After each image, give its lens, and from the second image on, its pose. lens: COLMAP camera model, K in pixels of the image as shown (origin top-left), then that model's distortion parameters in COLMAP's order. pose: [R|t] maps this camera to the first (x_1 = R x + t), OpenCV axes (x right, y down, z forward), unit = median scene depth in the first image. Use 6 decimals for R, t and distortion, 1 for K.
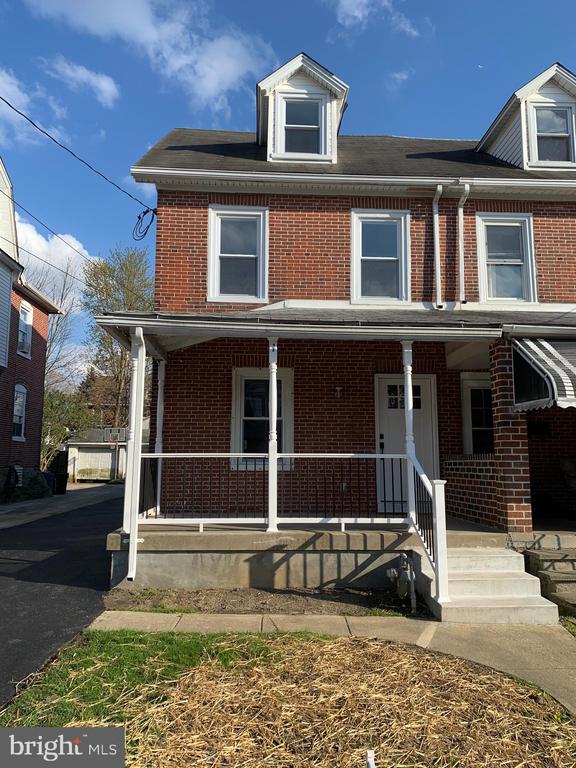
lens RADIAL K [[589.1, 0, 287.2], [0, 589.1, 385.2], [0, 0, 1]] dist [0.048940, -0.044352]
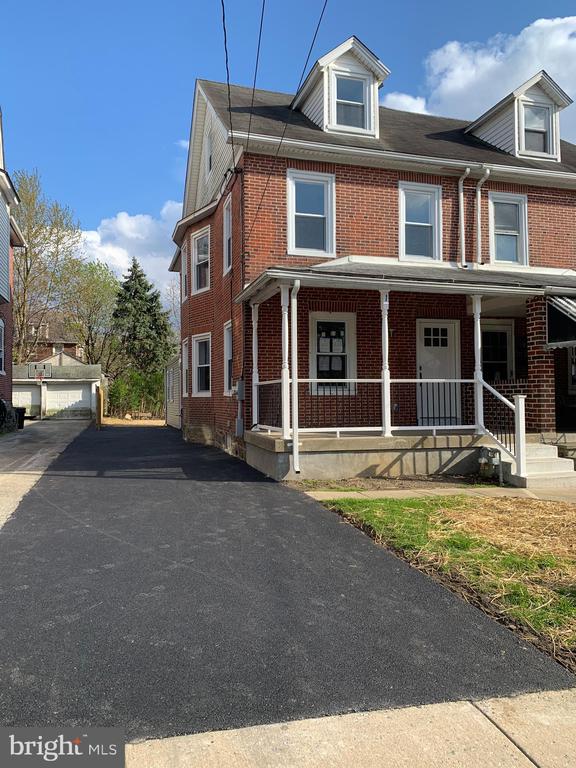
lens RADIAL K [[589.1, 0, 288.9], [0, 589.1, 383.3], [0, 0, 1]] dist [0.048940, -0.044352]
pose [[0.972566, -0.003109, 0.232606, -0.404670], [-0.020062, 0.995064, 0.097184, 0.001167], [-0.231760, -0.099185, 0.967703, -0.170953]]
